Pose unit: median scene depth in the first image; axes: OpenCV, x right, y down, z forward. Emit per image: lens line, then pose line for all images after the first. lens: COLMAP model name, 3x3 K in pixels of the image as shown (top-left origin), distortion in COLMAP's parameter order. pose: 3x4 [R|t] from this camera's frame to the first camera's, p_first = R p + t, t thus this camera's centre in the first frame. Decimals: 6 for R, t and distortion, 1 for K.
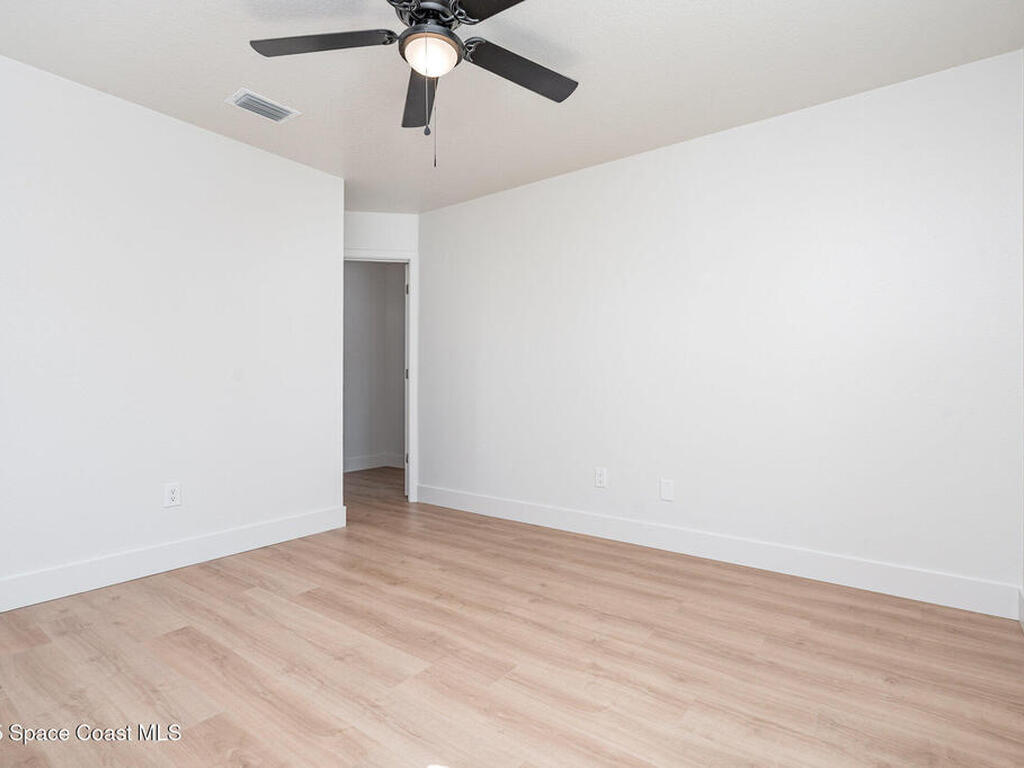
lens RADIAL K [[526.5, 0, 511.5], [0, 526.5, 386.8], [0, 0, 1]] dist [-0.000717, 0.000021]
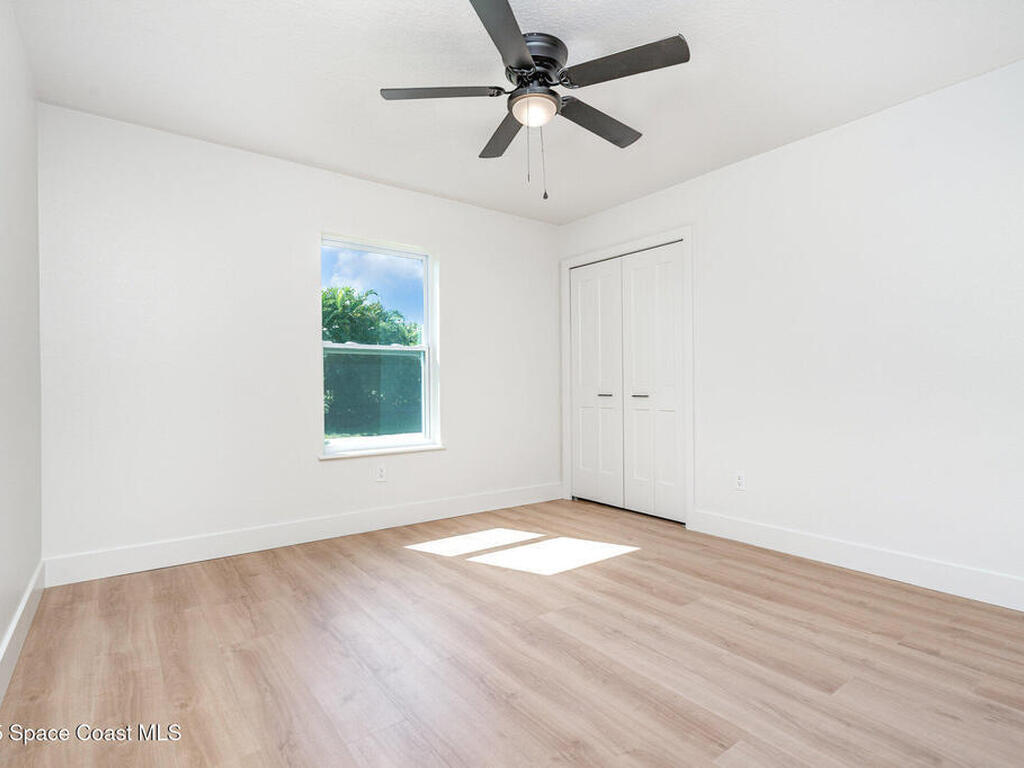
lens RADIAL K [[526.5, 0, 511.5], [0, 526.5, 386.8], [0, 0, 1]] dist [-0.000717, 0.000021]
pose [[-0.958664, -0.000119, 0.284542, -0.406265], [0.004103, 0.999890, 0.014241, -0.018262], [-0.284512, 0.014820, -0.958558, 2.010312]]
